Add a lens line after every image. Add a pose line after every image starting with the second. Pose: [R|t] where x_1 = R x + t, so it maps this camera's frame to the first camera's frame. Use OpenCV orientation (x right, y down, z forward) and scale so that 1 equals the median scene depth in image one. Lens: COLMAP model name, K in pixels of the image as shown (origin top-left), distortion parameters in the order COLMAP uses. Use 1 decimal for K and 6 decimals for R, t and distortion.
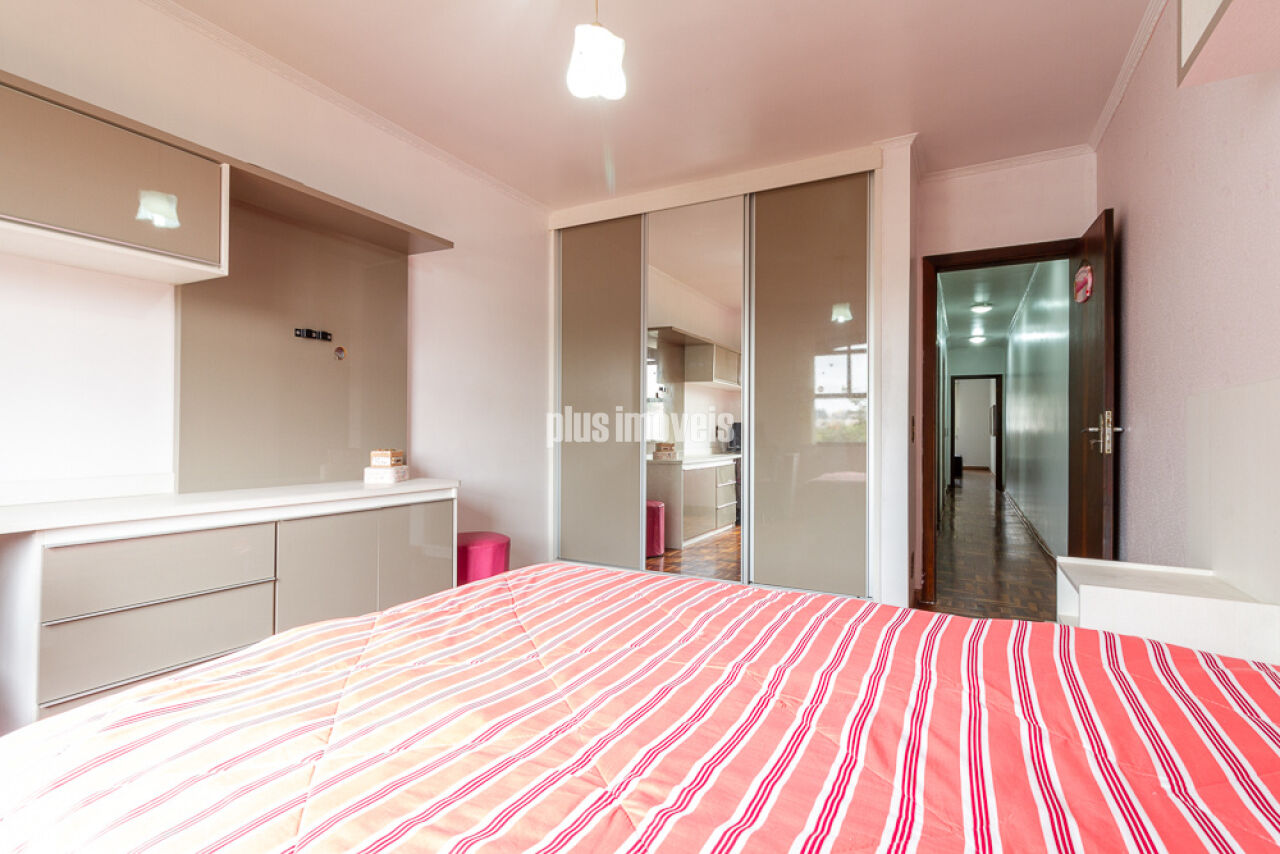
lens RADIAL K [[594.7, 0, 640.0], [0, 594.7, 427.0], [0, 0, 1]] dist [0.000407, 0.000043]
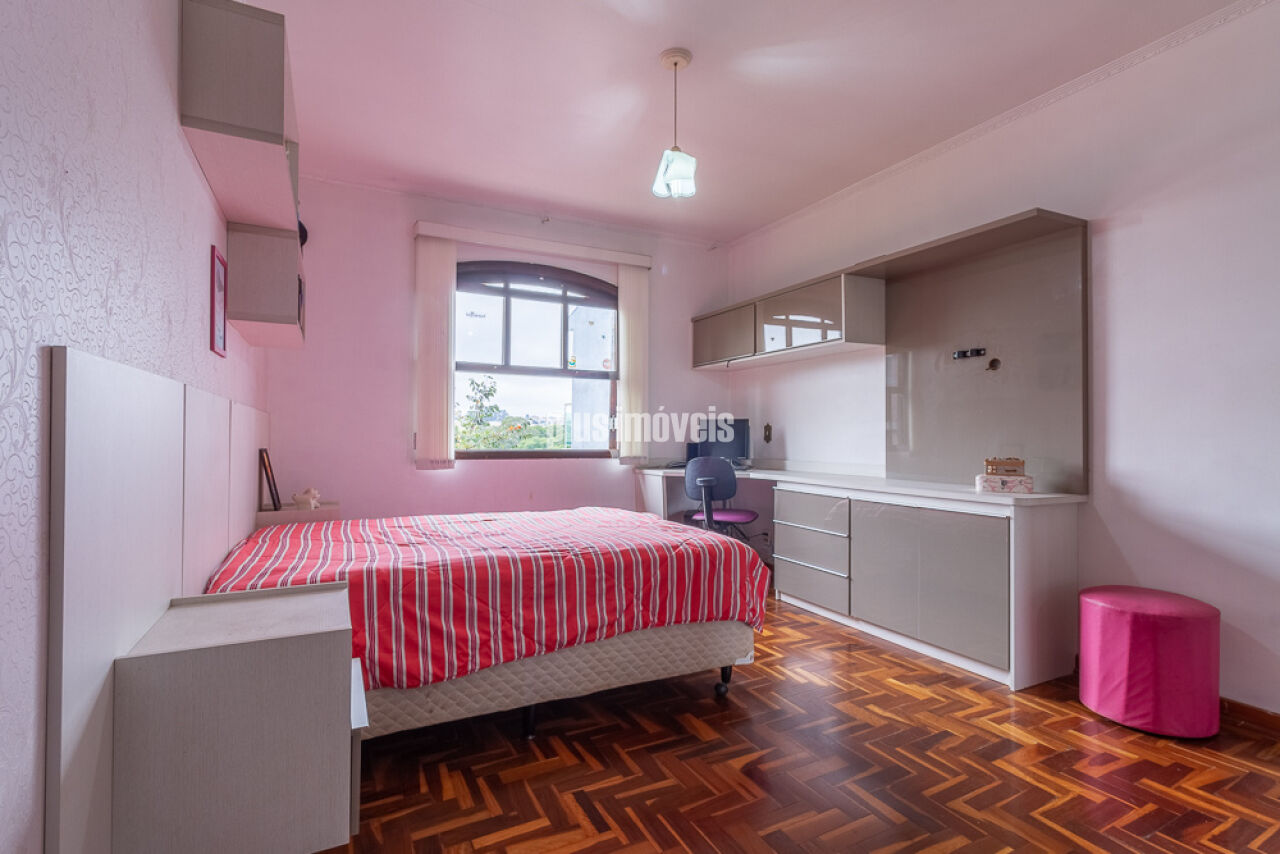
lens RADIAL K [[594.7, 0, 640.0], [0, 594.7, 427.0], [0, 0, 1]] dist [0.000407, 0.000043]
pose [[-0.550366, -0.026582, -0.834500, 0.768082], [-0.007291, 0.999608, -0.027033, 0.020316], [0.834891, -0.008794, -0.550344, 1.142015]]
